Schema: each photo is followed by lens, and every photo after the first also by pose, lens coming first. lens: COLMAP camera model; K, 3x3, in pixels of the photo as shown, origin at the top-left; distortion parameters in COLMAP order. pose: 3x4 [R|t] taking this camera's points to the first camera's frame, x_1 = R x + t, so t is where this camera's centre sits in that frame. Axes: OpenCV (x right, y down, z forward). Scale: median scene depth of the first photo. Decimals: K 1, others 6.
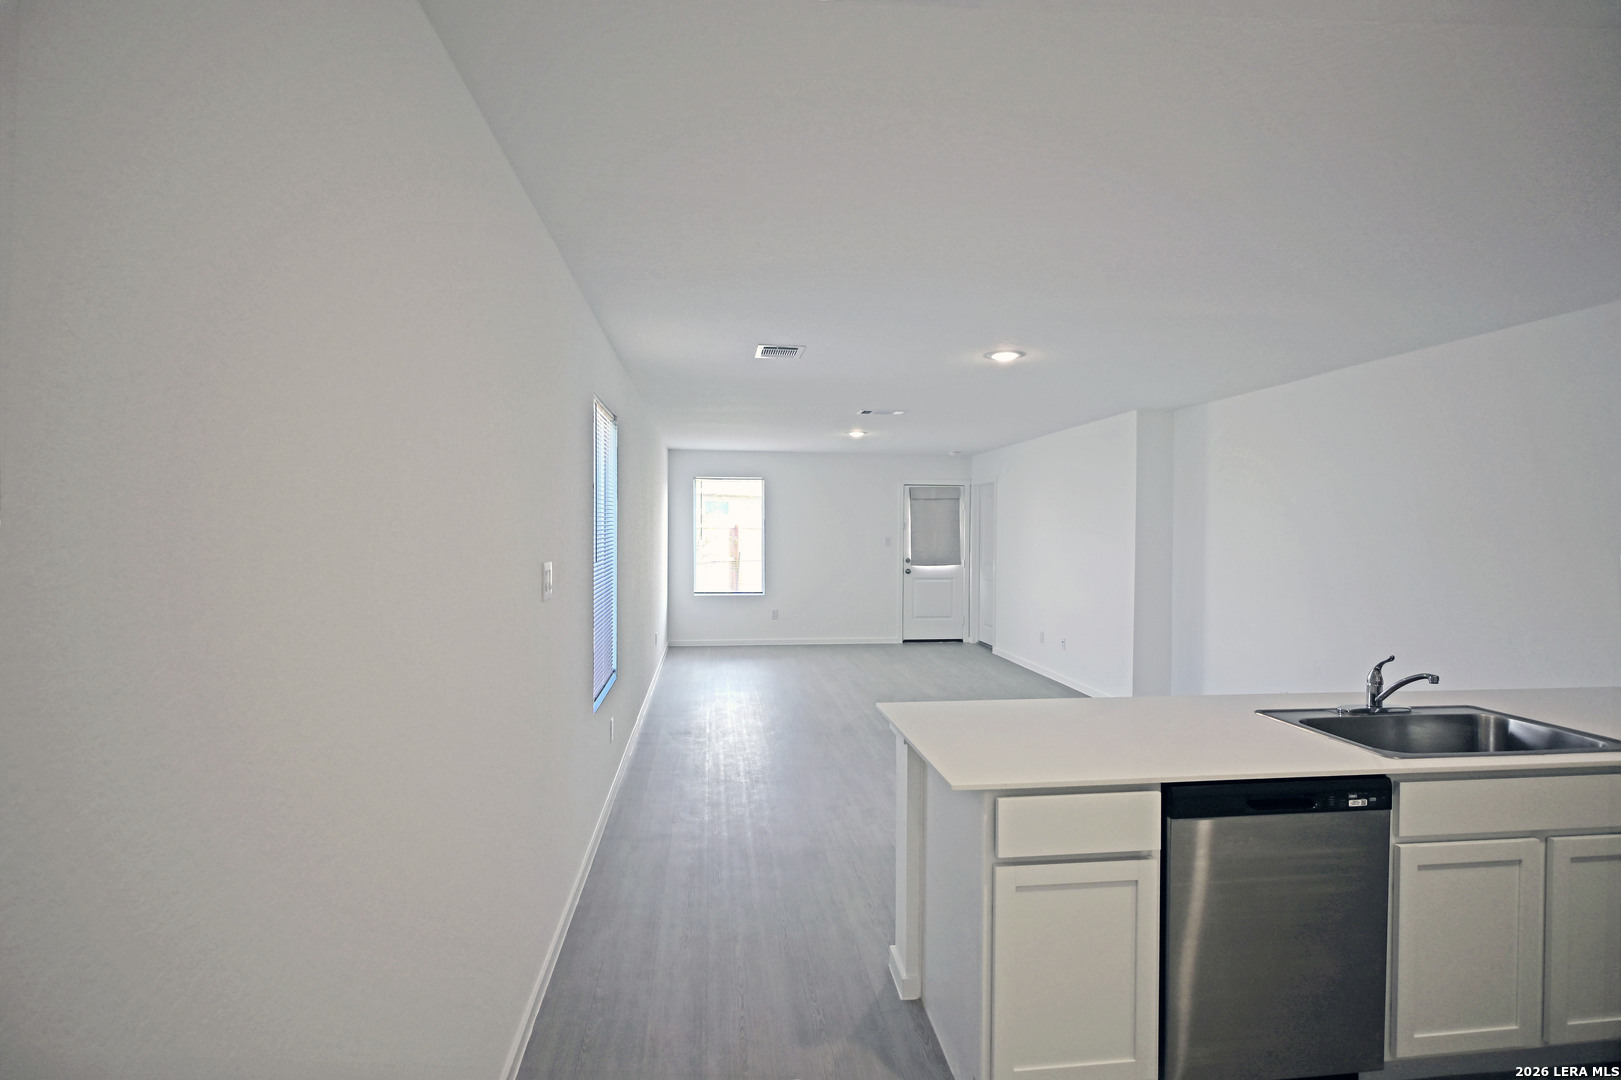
lens RADIAL K [[807.5, 0, 804.4], [0, 807.5, 535.0], [0, 0, 1]] dist [0.000292, -0.000898]
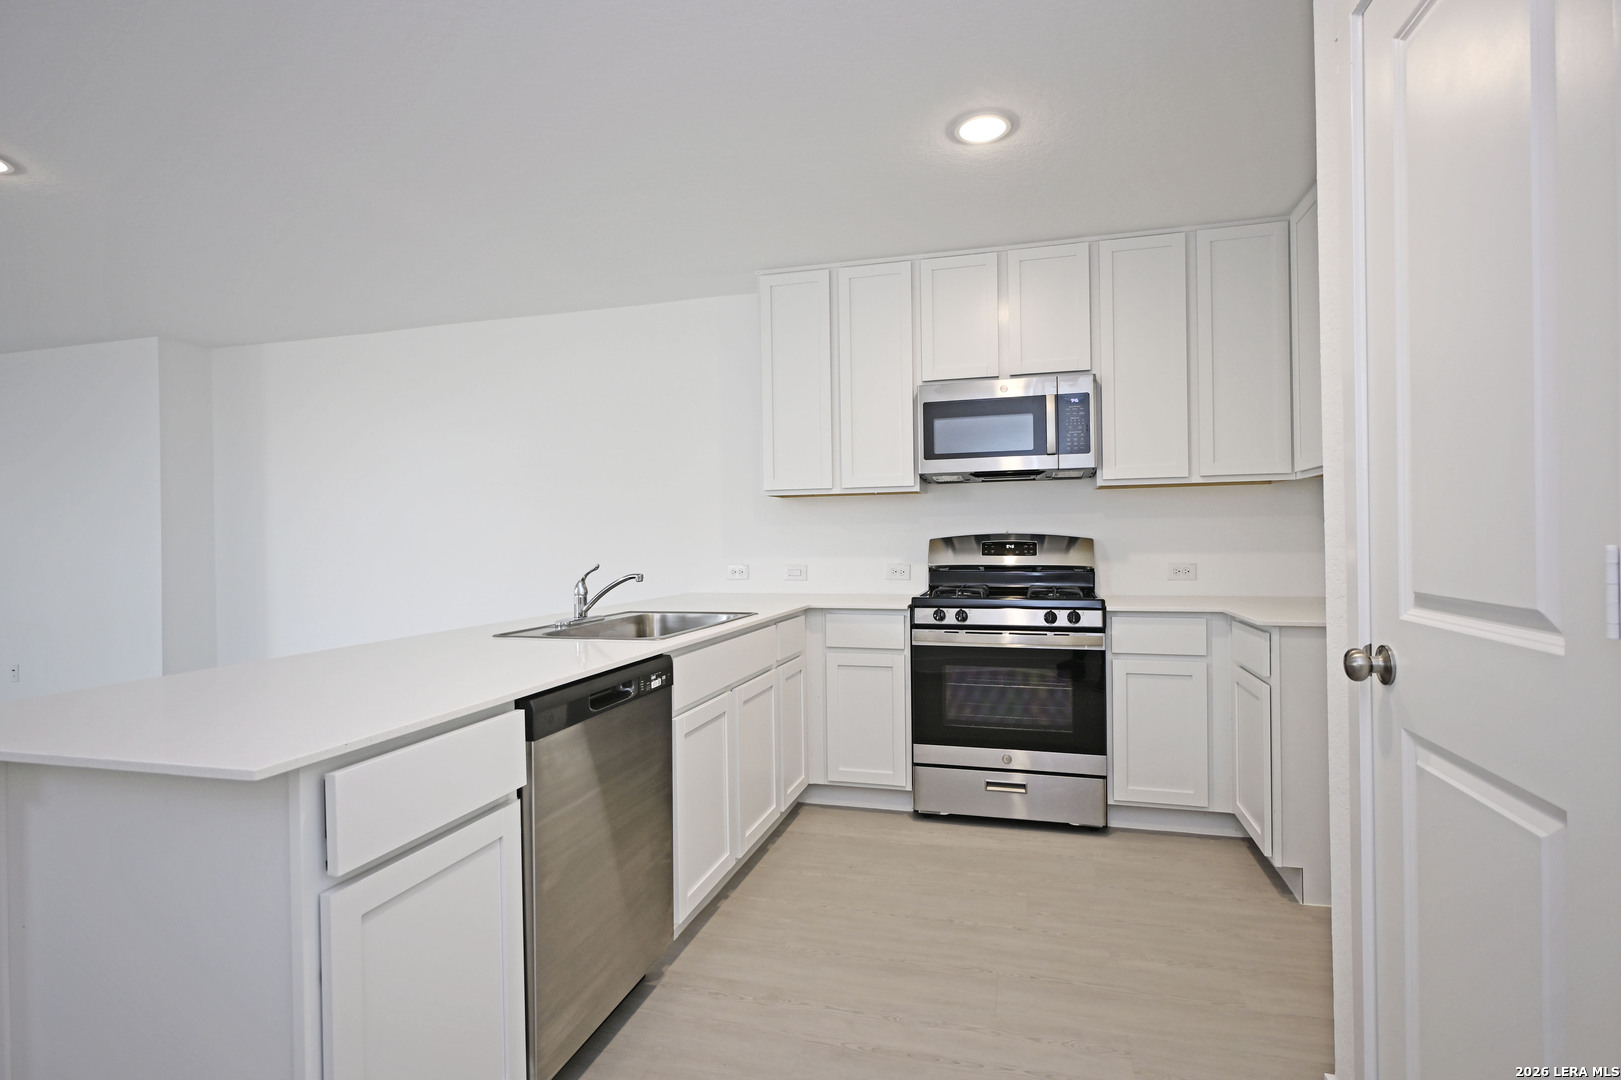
lens RADIAL K [[807.5, 0, 863.9], [0, 807.5, 530.4], [0, 0, 1]] dist [0.000292, -0.000898]
pose [[0.377391, -0.020858, 0.925819, -0.055467], [0.036894, 0.999291, 0.007474, 0.060512], [-0.925319, 0.031336, 0.377893, 0.158800]]
